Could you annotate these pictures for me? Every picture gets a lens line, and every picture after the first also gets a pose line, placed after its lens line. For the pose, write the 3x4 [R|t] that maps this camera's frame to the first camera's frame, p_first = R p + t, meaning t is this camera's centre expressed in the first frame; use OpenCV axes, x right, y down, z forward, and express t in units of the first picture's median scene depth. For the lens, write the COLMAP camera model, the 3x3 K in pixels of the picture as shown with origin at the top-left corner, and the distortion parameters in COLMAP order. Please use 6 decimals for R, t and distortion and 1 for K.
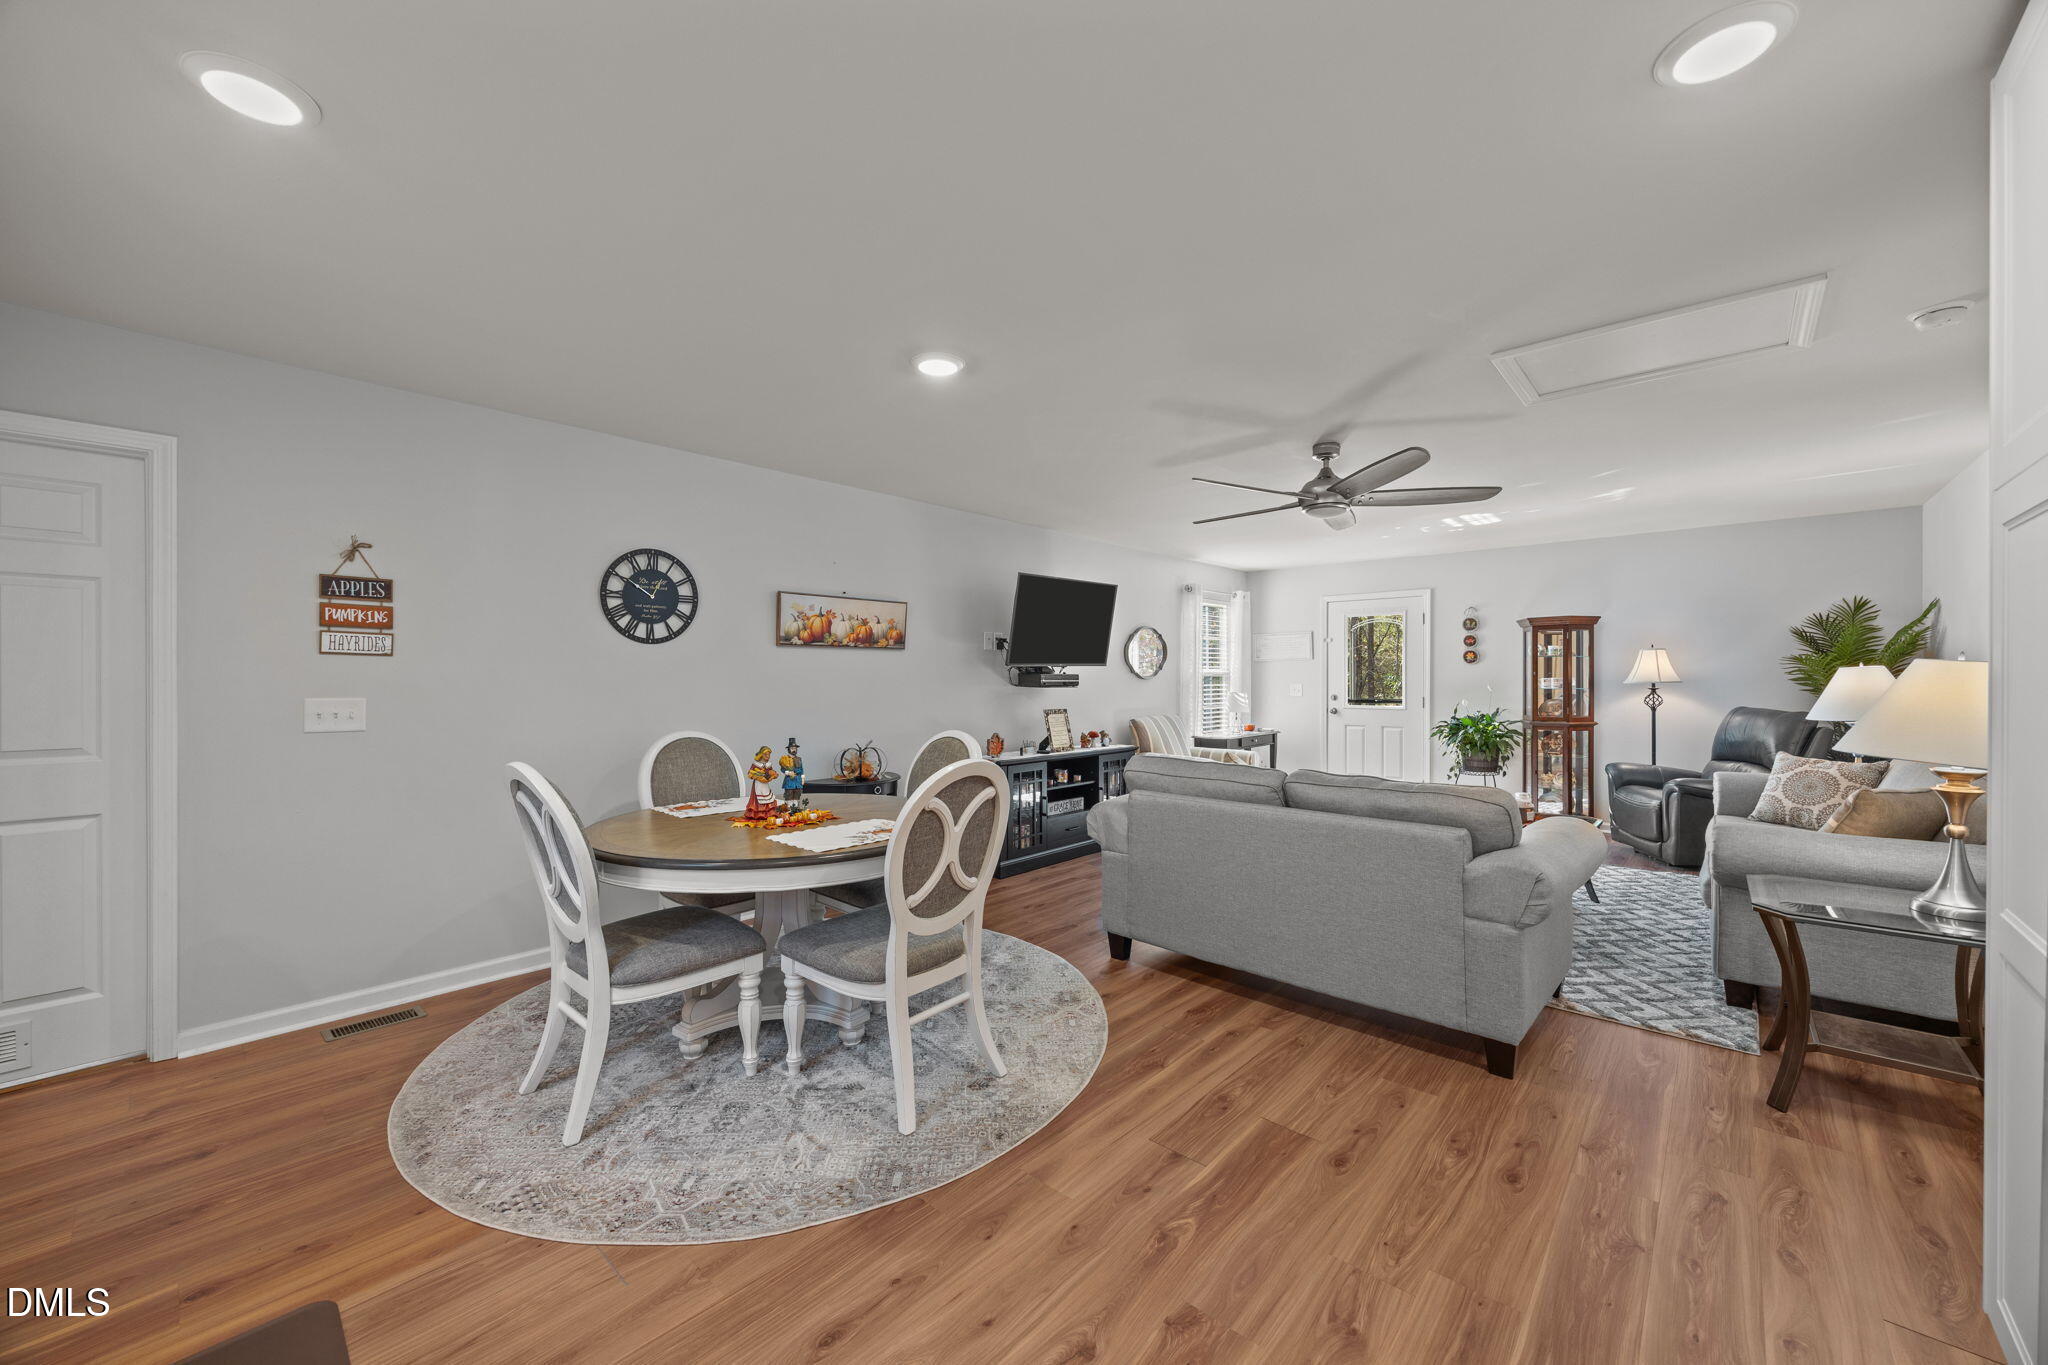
lens RADIAL K [[779.5, 0, 1043.6], [0, 779.5, 681.5], [0, 0, 1]] dist [-0.001173, -0.000065]
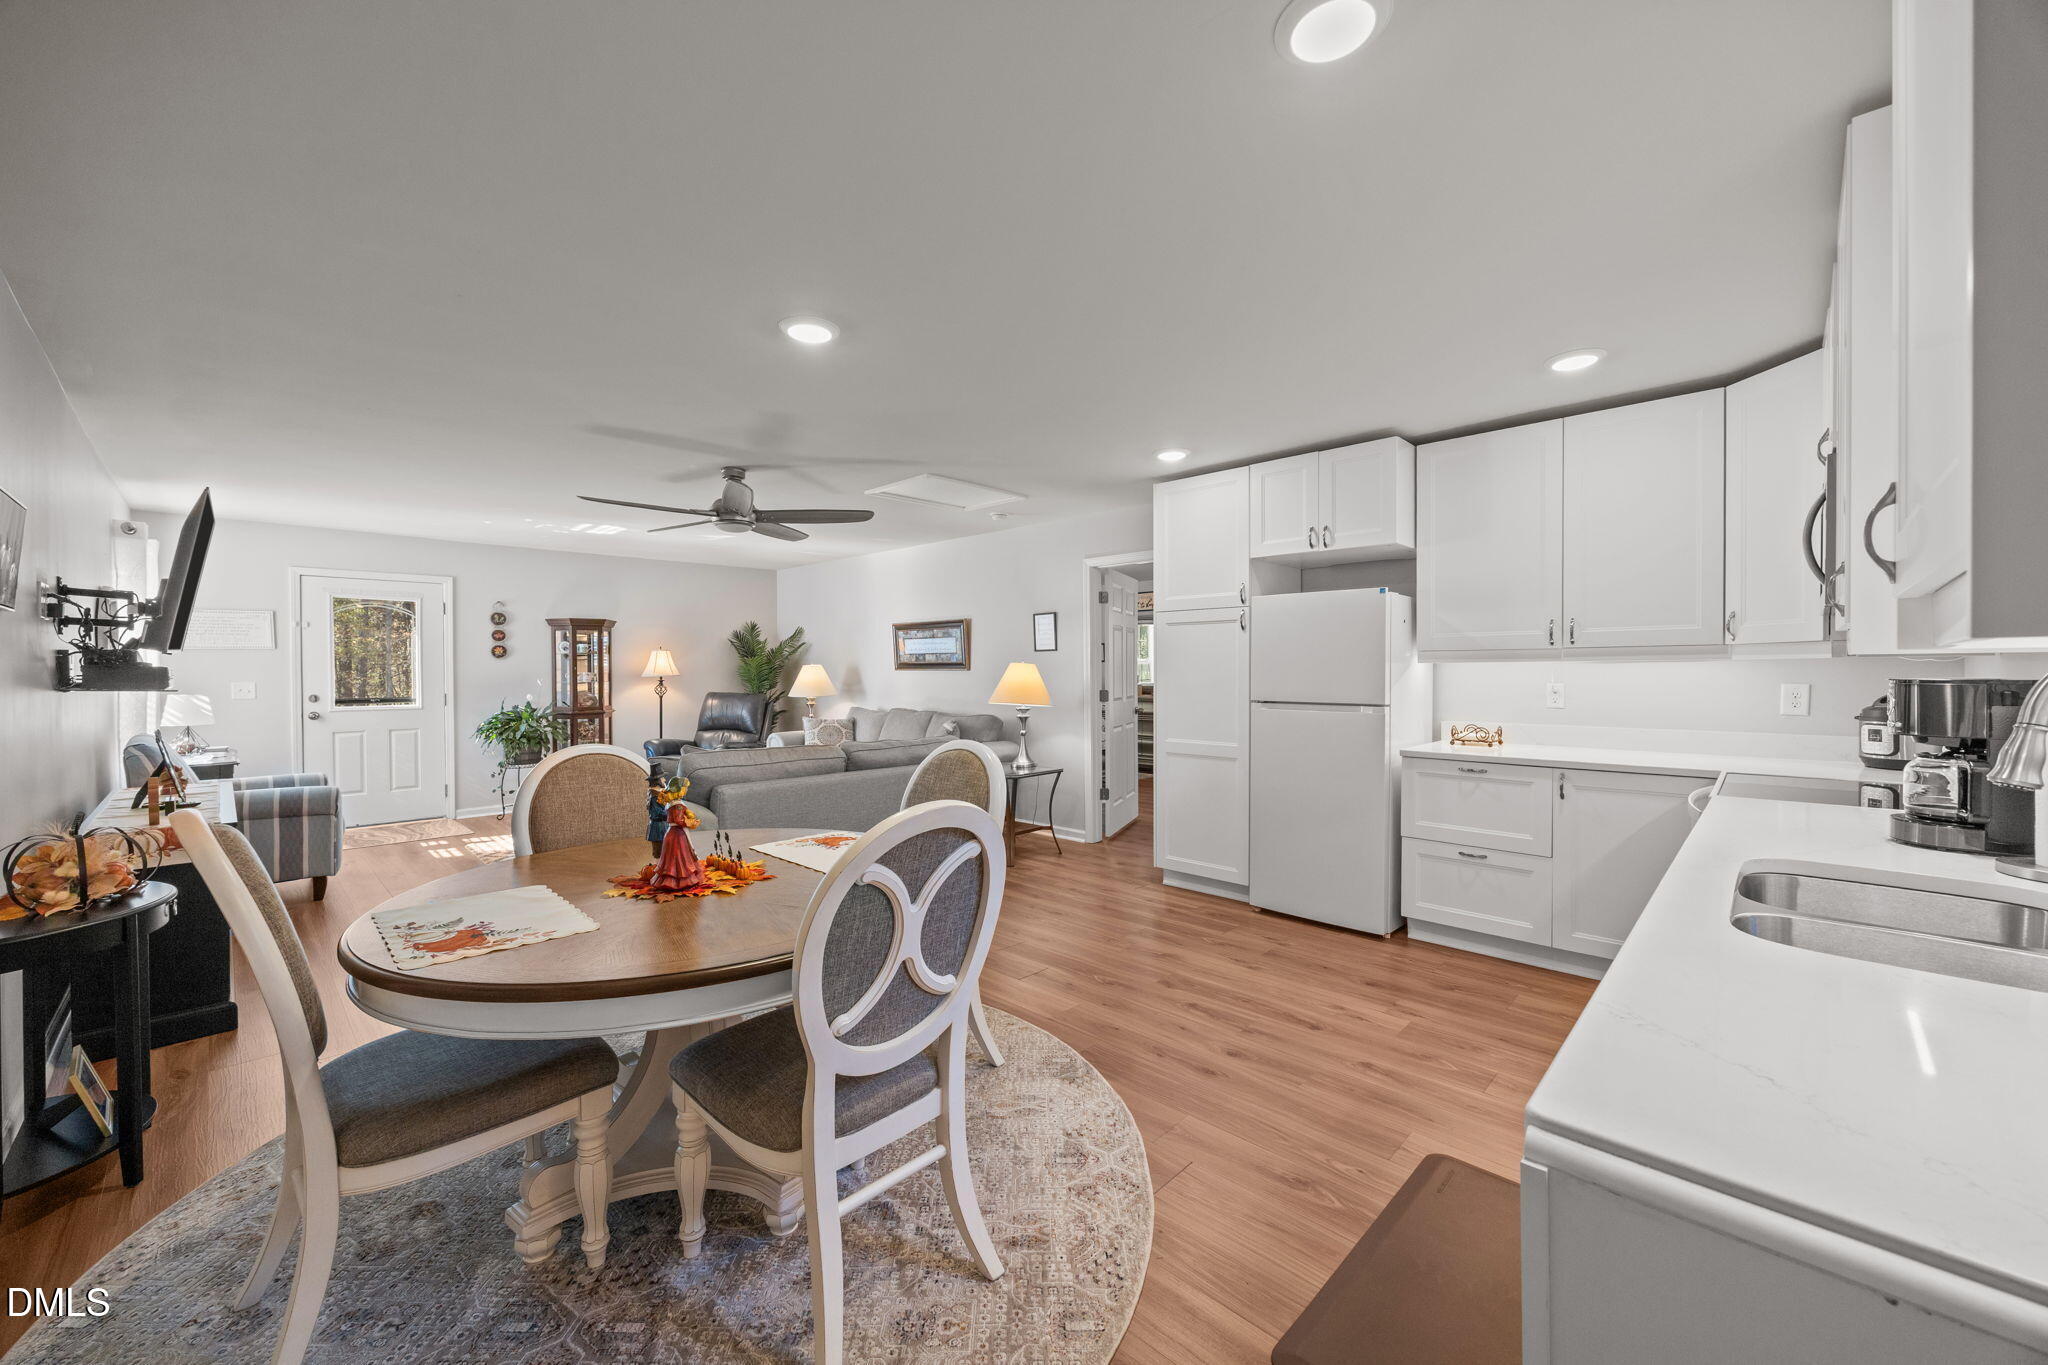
lens RADIAL K [[784.7, 0, 1024.8], [0, 784.7, 678.1], [0, 0, 1]] dist [-0.001708, -0.000061]
pose [[0.040476, -0.008173, 0.999147, -0.450384], [0.007924, 0.999938, 0.007859, -0.000349], [-0.999149, 0.007600, 0.040538, 0.306664]]
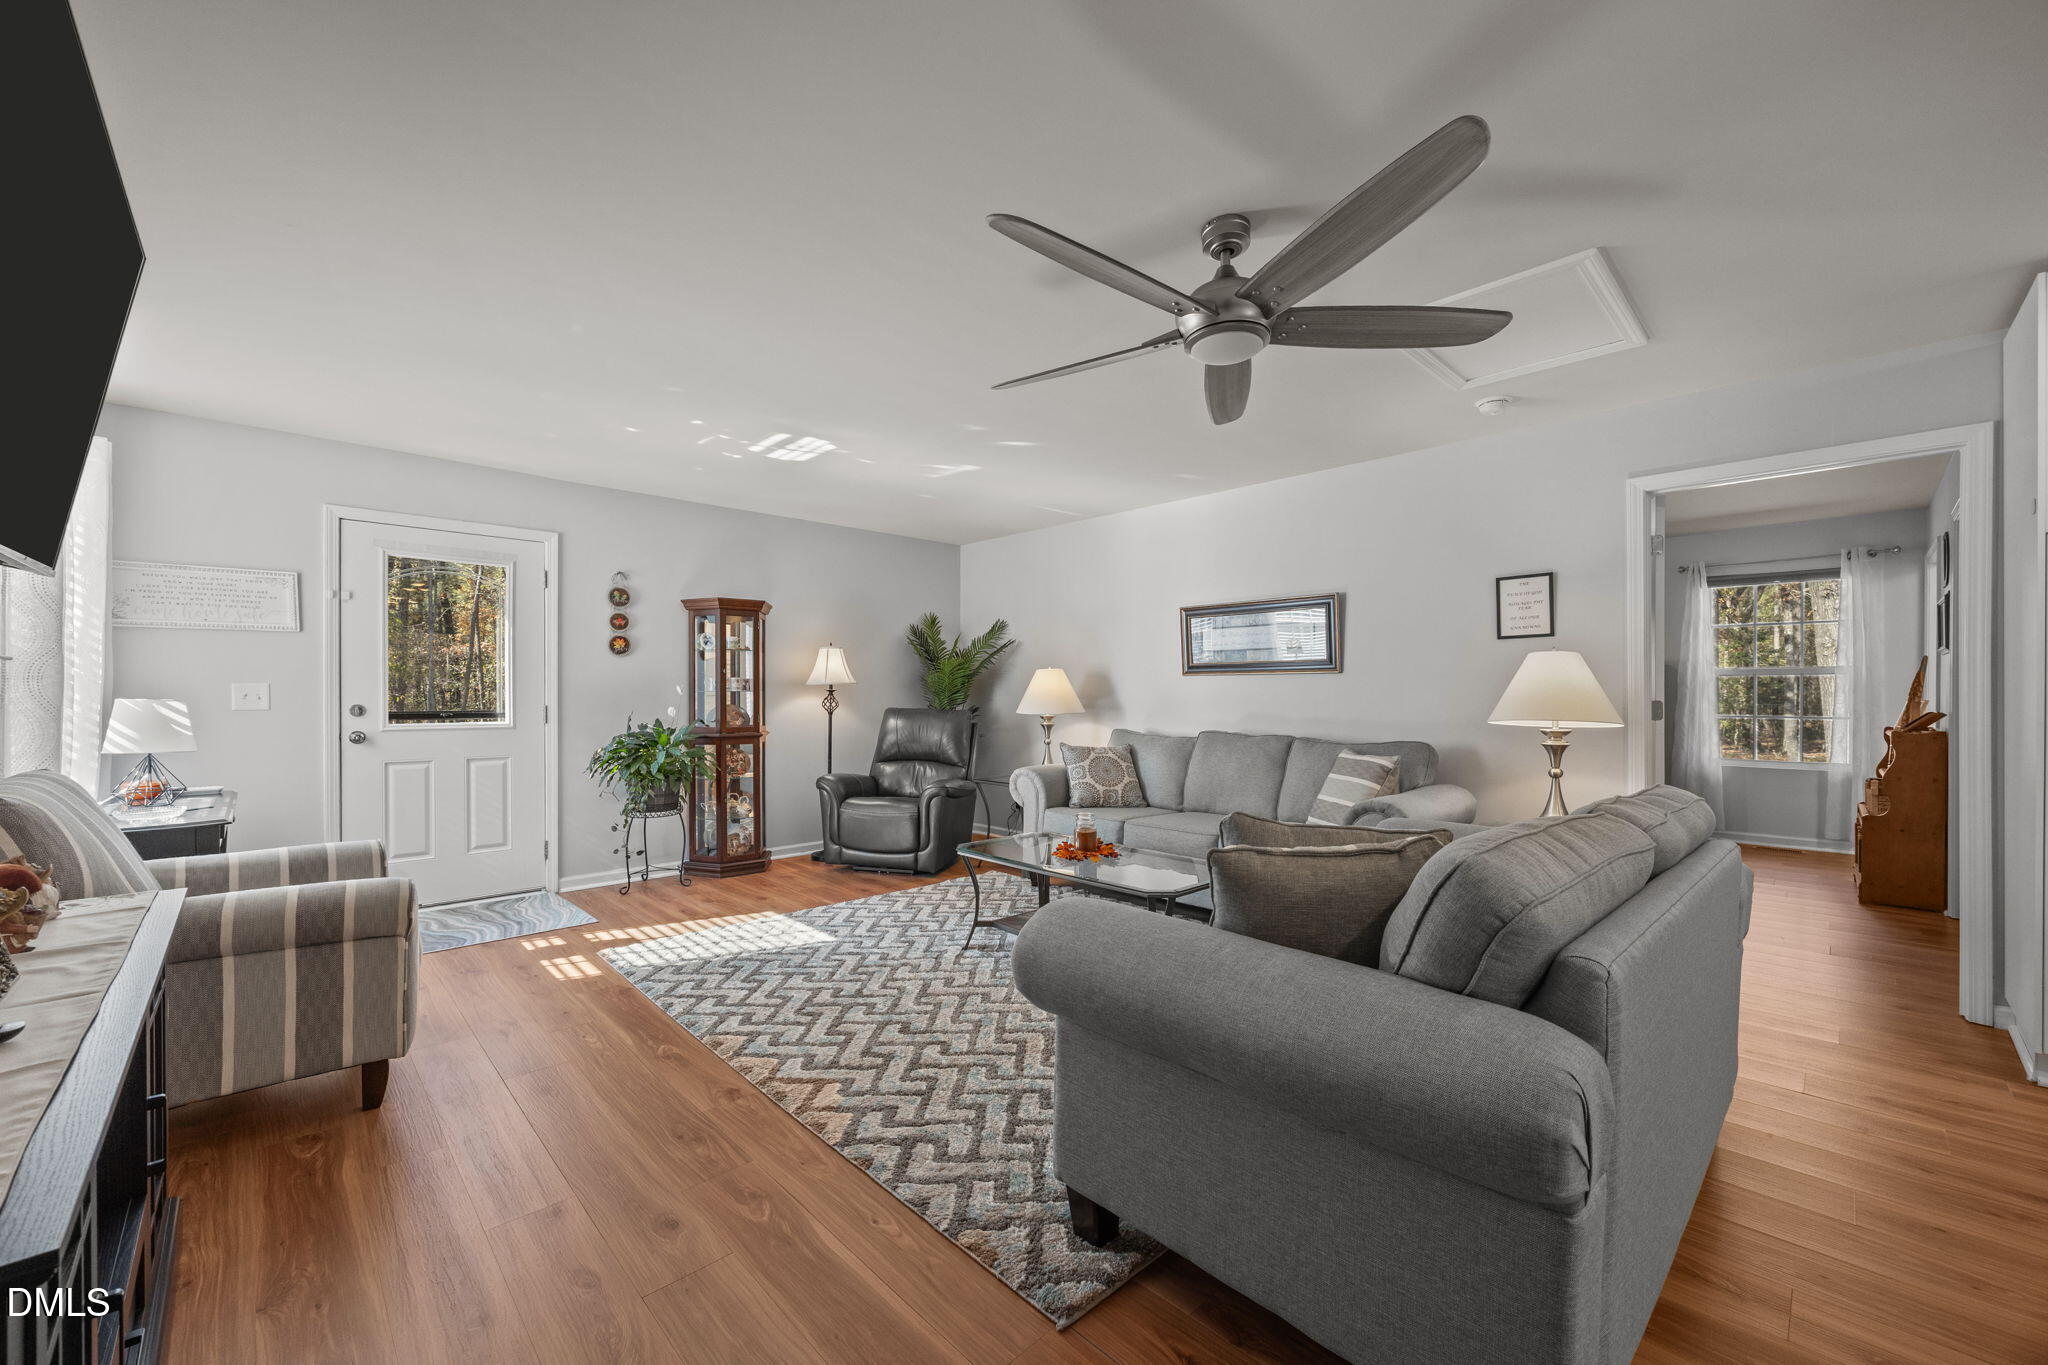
lens RADIAL K [[800.8, 0, 1021.6], [0, 800.8, 697.0], [0, 0, 1]] dist [-0.000654, -0.000105]
pose [[0.076506, 0.000307, 0.997069, -0.128609], [0.003612, 0.999993, -0.000585, 0.016128], [-0.997063, 0.003646, 0.076505, 0.633060]]
